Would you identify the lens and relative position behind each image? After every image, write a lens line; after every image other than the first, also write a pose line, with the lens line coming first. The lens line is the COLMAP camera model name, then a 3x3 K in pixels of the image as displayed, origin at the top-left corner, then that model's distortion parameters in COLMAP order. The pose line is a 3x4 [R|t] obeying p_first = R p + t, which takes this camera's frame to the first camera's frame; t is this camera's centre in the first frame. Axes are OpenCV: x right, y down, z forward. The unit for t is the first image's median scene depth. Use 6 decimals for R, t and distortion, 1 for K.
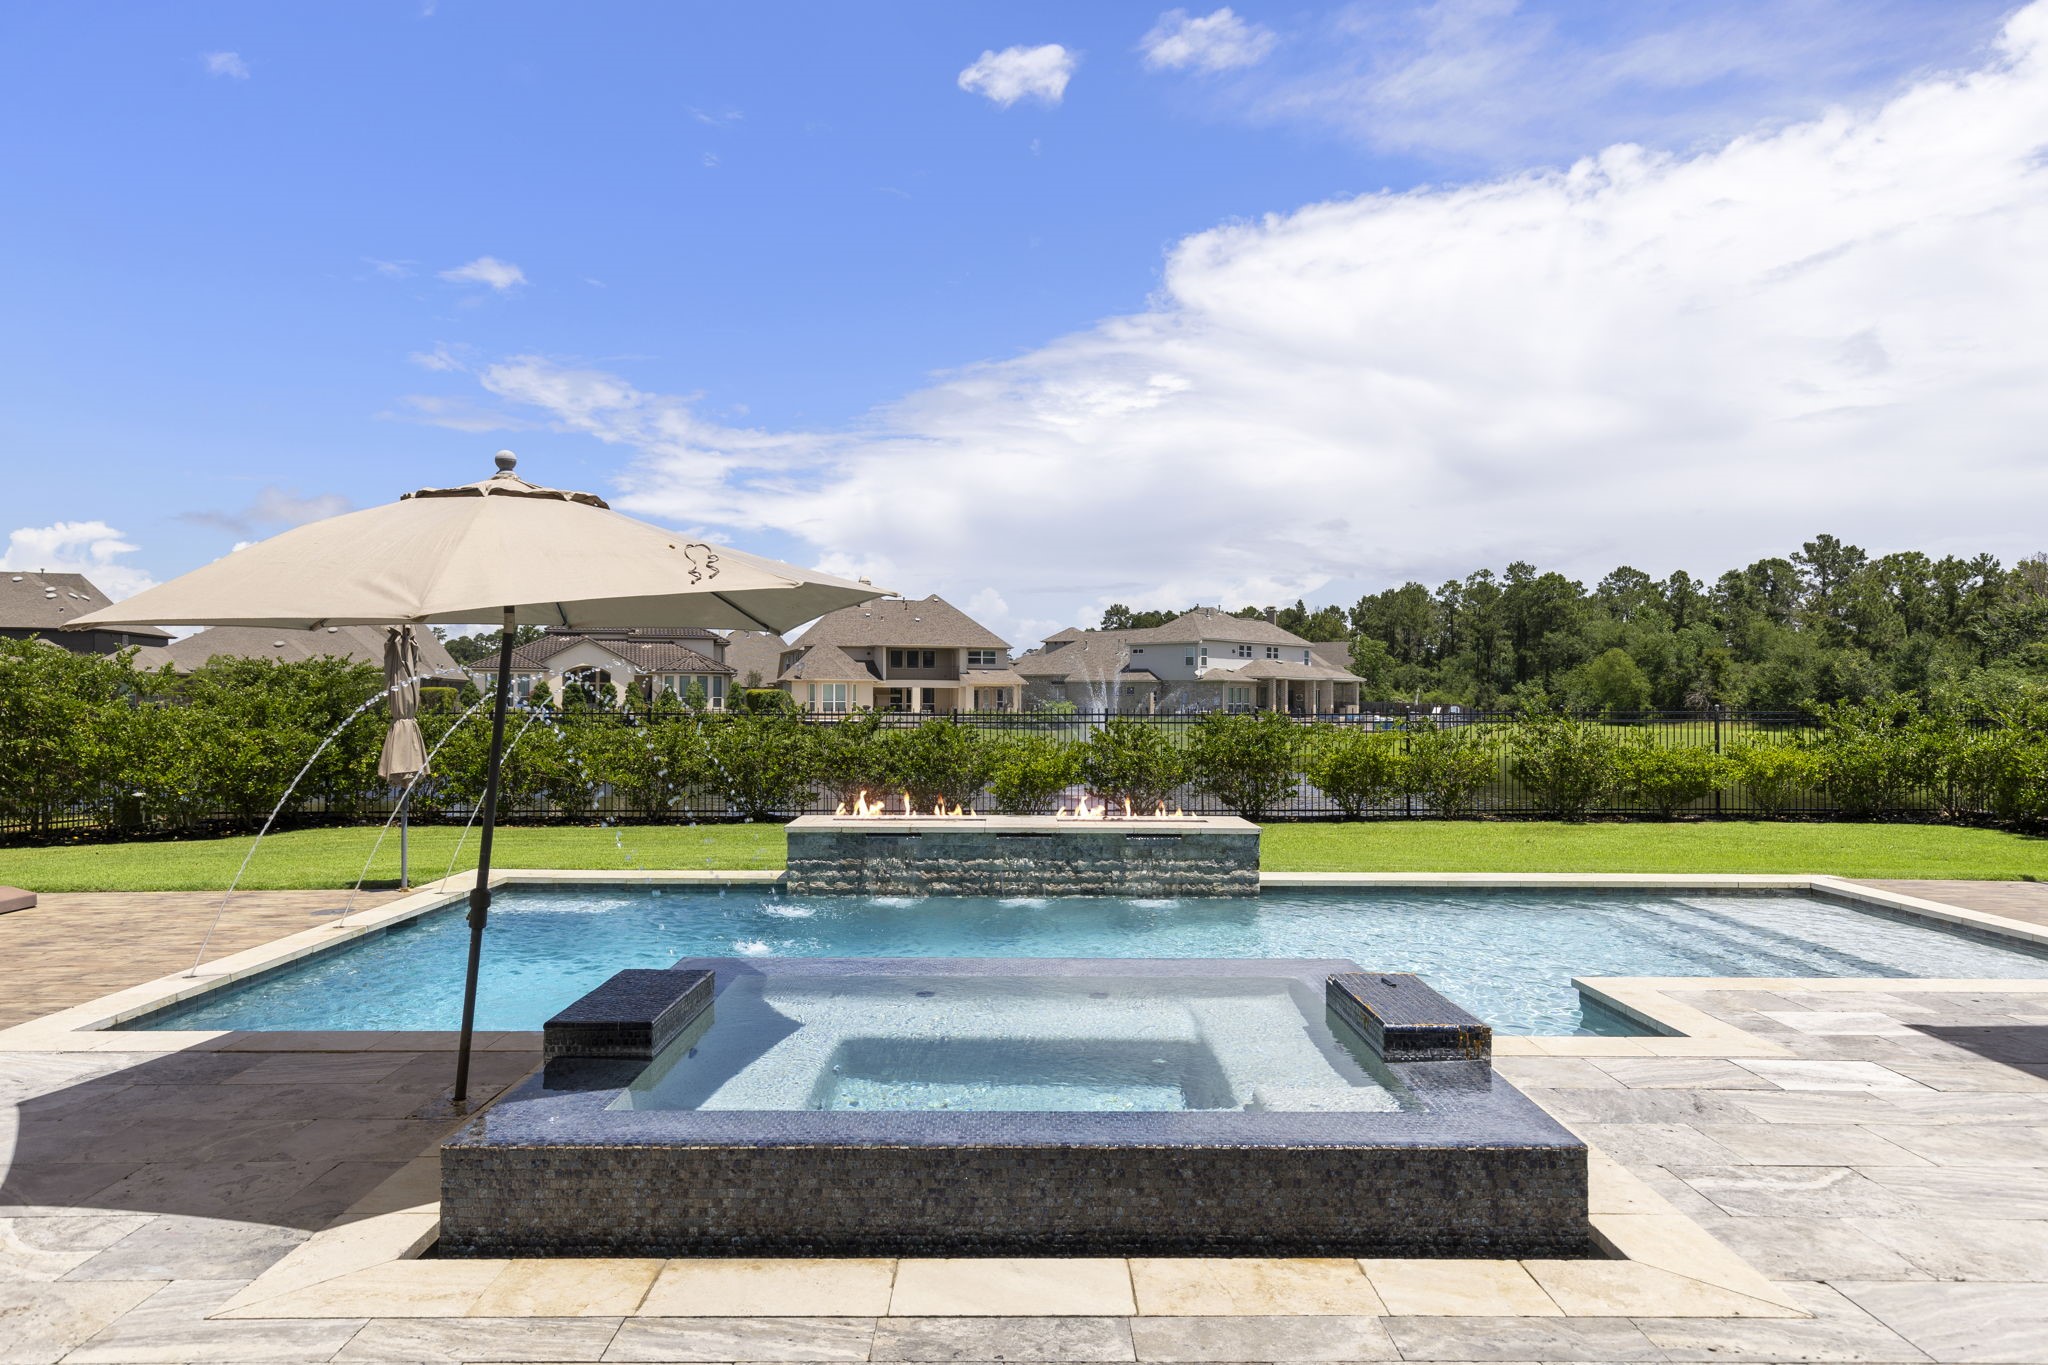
lens RADIAL K [[1251.0, 0, 1024.0], [0, 1251.0, 682.5], [0, 0, 1]] dist [0.002986, -0.001019]
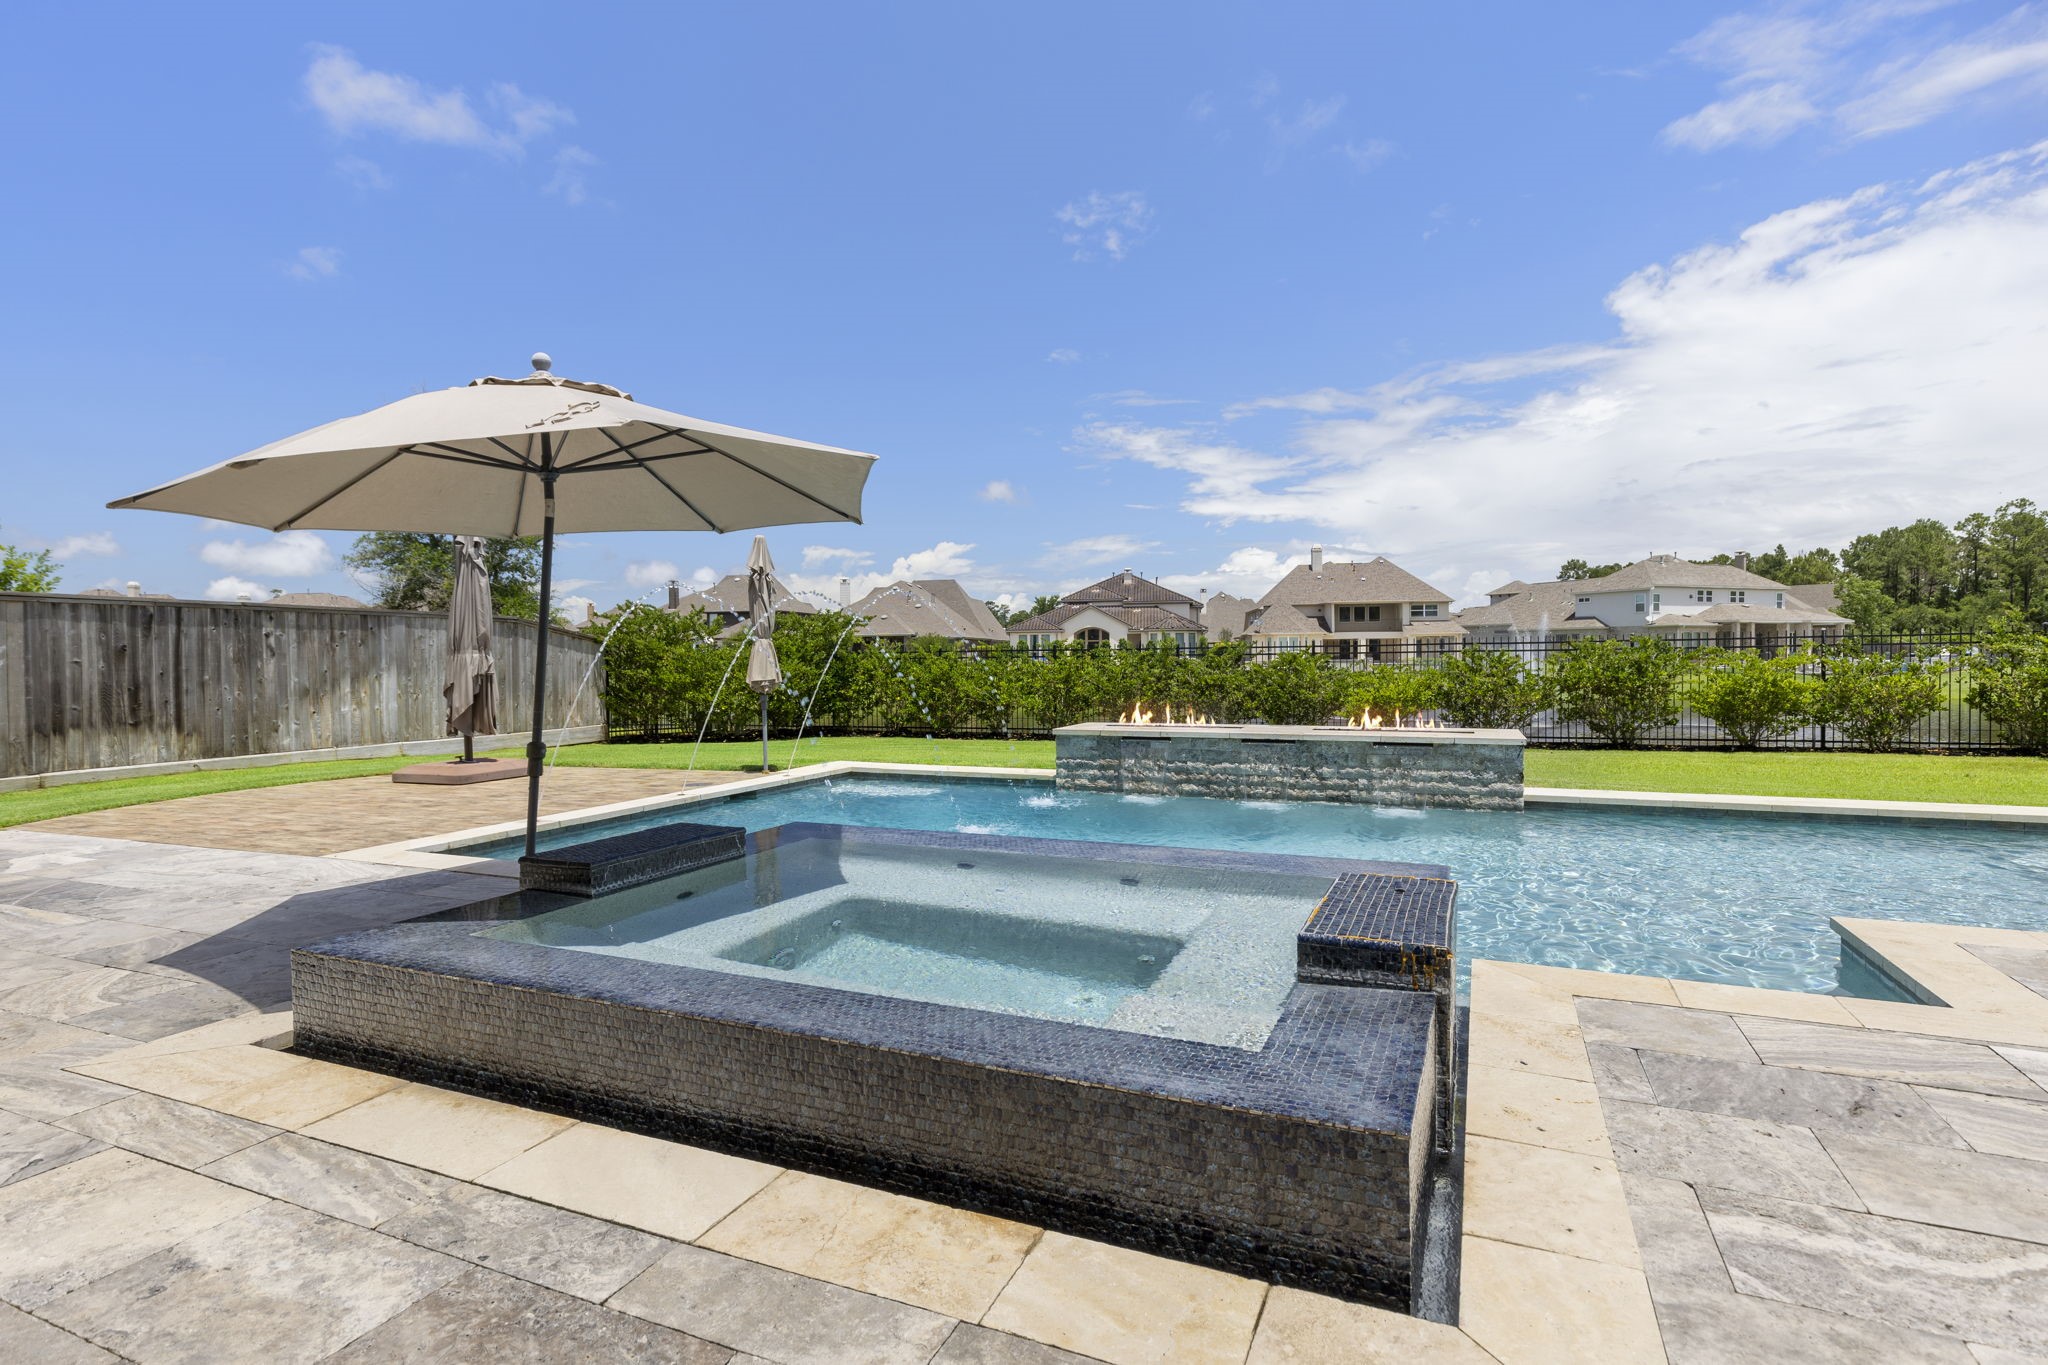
lens RADIAL K [[1022.1, 0, 1024.0], [0, 1022.1, 682.5], [0, 0, 1]] dist [0.001660, 0.000042]
pose [[0.911028, -0.003999, -0.412325, 0.084685], [0.020638, 0.999142, 0.035910, 0.020232], [0.411827, -0.041225, 0.910329, 0.078541]]
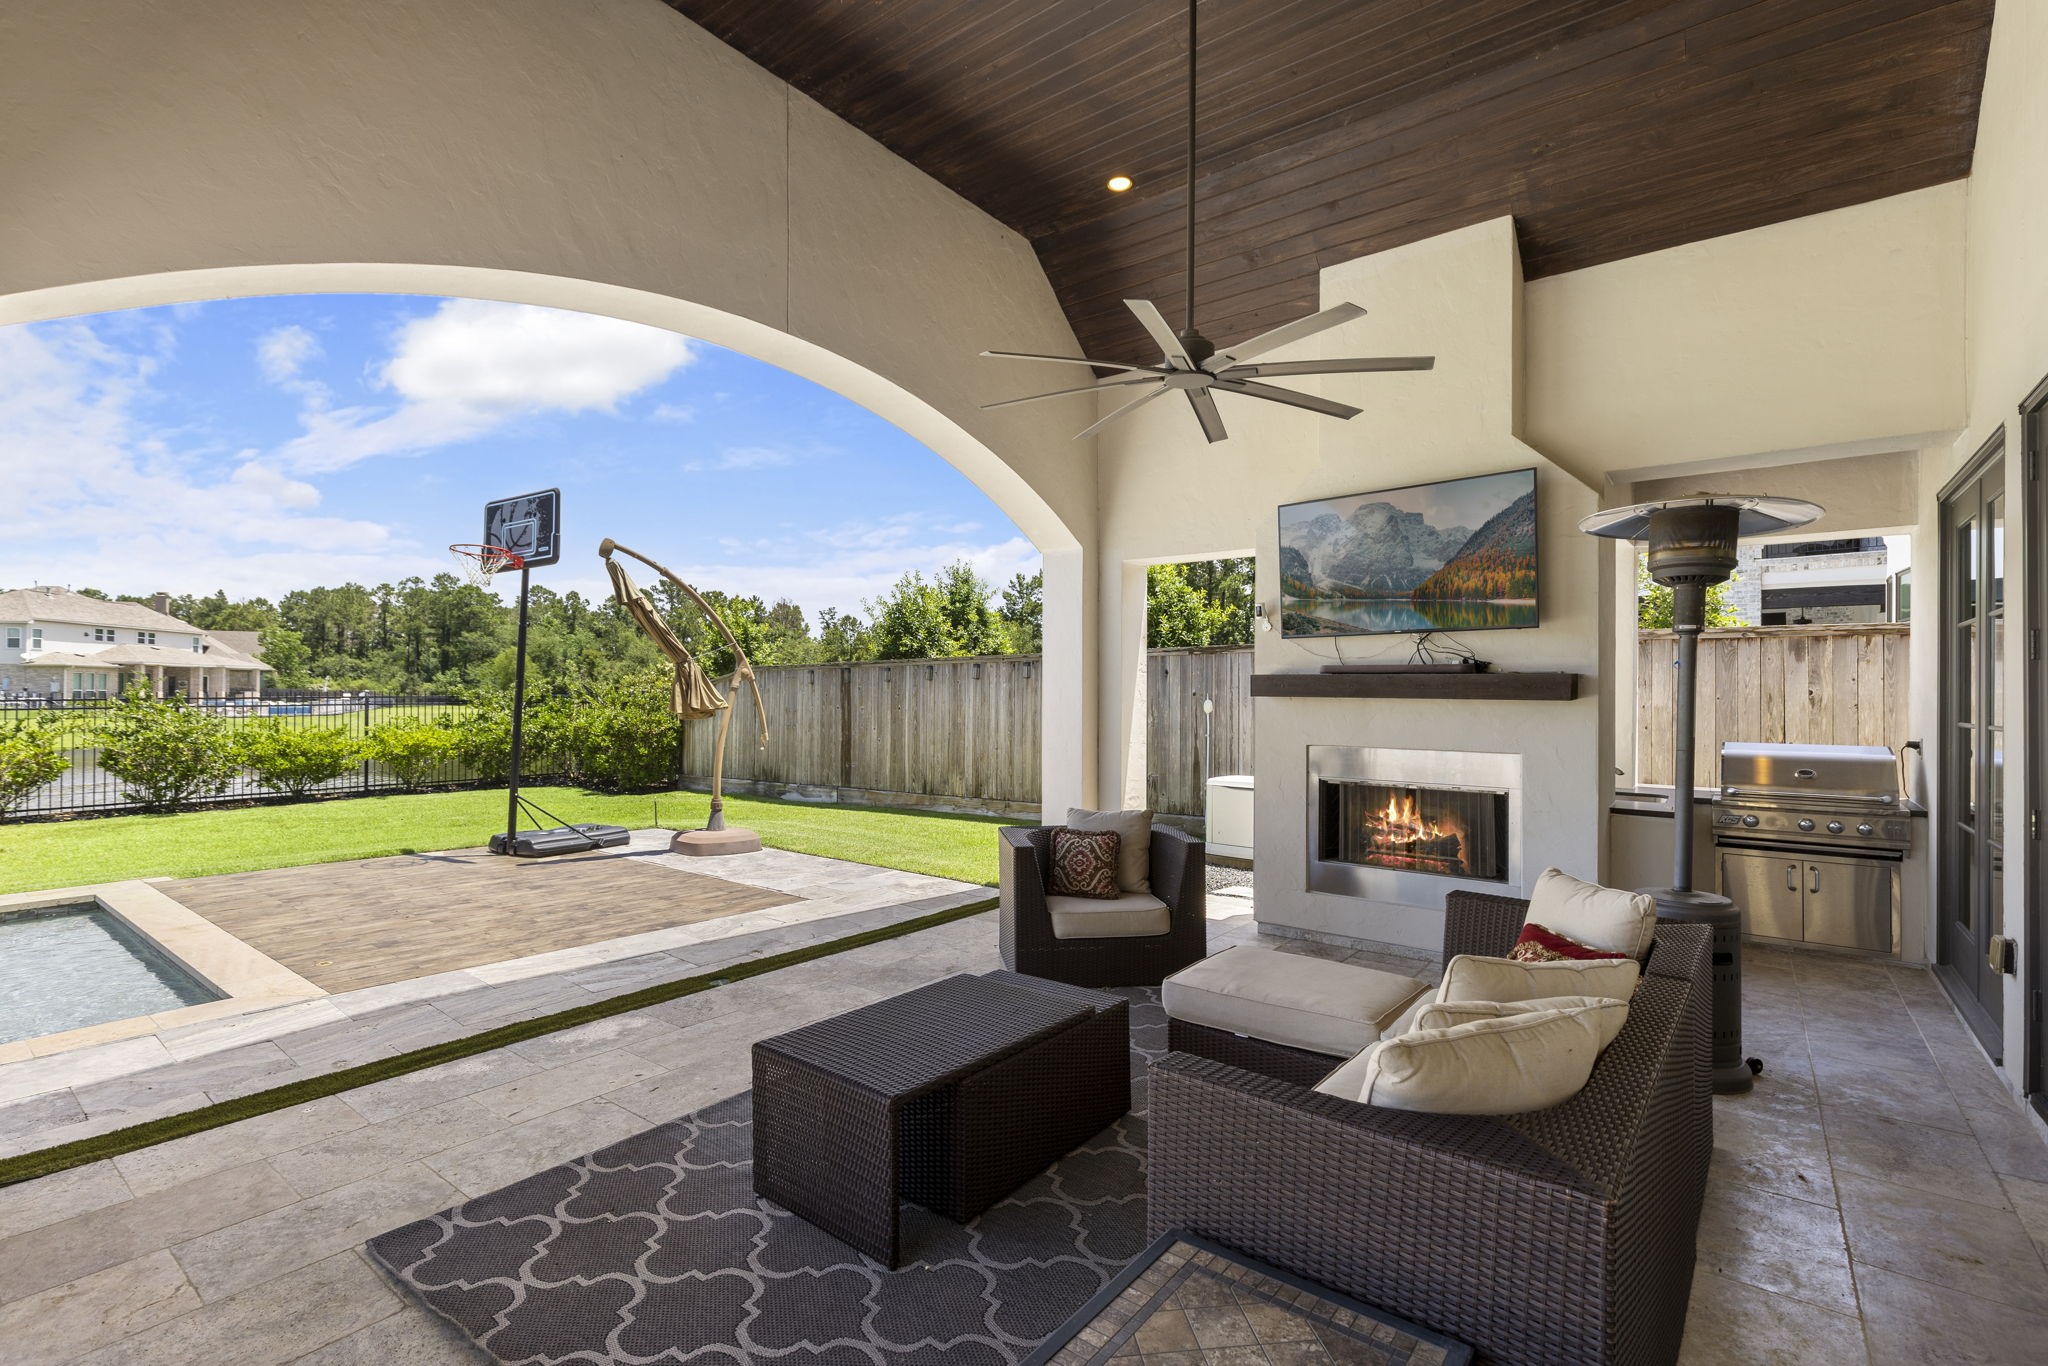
lens RADIAL K [[928.0, 0, 1024.0], [0, 928.0, 683.0], [0, 0, 1]] dist [0.001442, 0.000458]
pose [[0.616417, 0.007426, 0.787385, 0.273472], [-0.014211, 0.999898, 0.001694, 0.001999], [-0.787291, -0.012234, 0.616460, 0.055433]]
